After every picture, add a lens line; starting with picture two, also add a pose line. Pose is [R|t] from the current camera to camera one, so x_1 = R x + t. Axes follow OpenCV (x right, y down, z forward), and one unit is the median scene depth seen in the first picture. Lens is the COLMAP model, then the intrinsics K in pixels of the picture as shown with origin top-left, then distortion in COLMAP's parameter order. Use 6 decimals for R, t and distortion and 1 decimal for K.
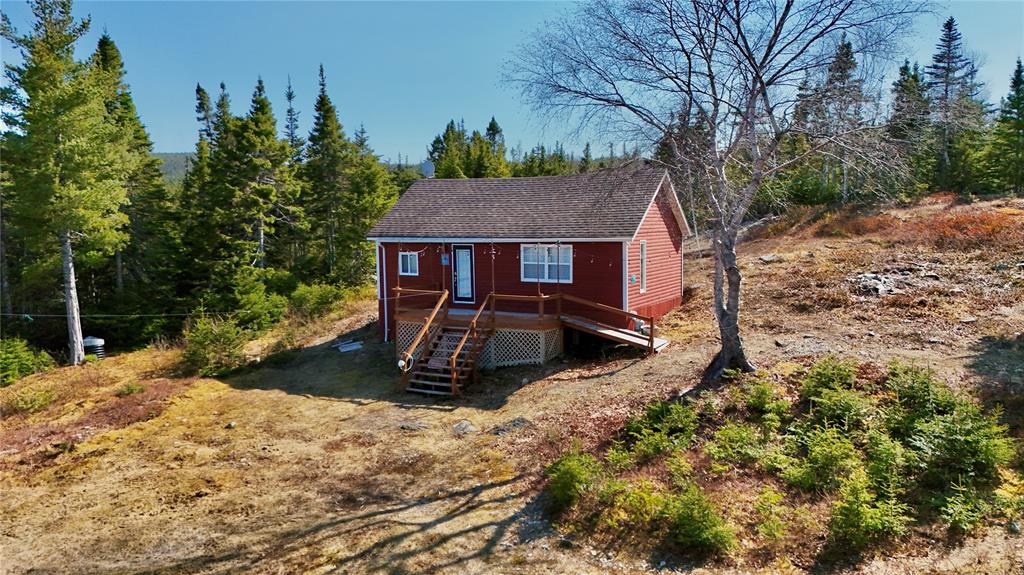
lens RADIAL K [[716.2, 0, 508.1], [0, 716.2, 294.5], [0, 0, 1]] dist [0.102768, 0.000423]
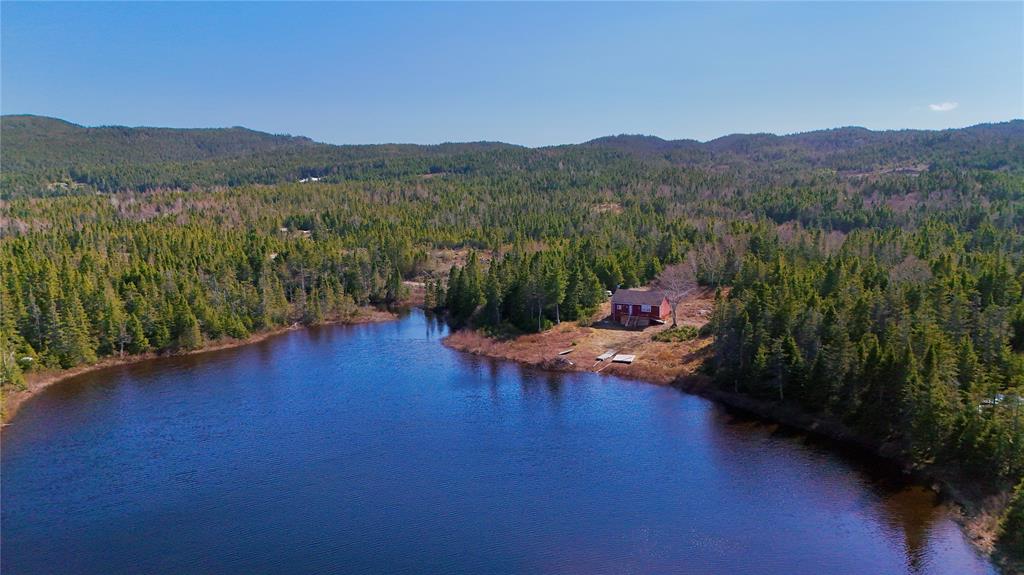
lens RADIAL K [[716.2, 0, 507.1], [0, 716.2, 285.3], [0, 0, 1]] dist [0.102768, 0.000423]
pose [[0.999946, 0.004095, -0.009511, -1.011797], [-0.003836, 0.999625, 0.027120, -0.381708], [0.009619, -0.027082, 0.999587, -4.816275]]
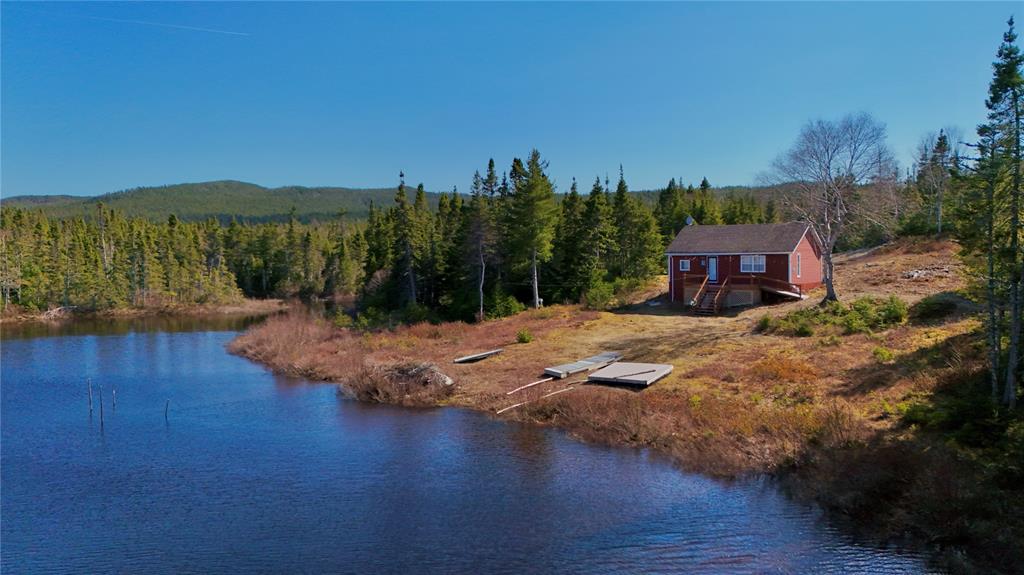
lens RADIAL K [[743.6, 0, 505.4], [0, 743.6, 290.8], [0, 0, 1]] dist [0.055274, -0.001644]
pose [[0.973610, 0.010990, -0.227955, -0.161924], [-0.021038, 0.998909, -0.041696, 0.150851], [0.227248, 0.045392, 0.972778, -1.418576]]
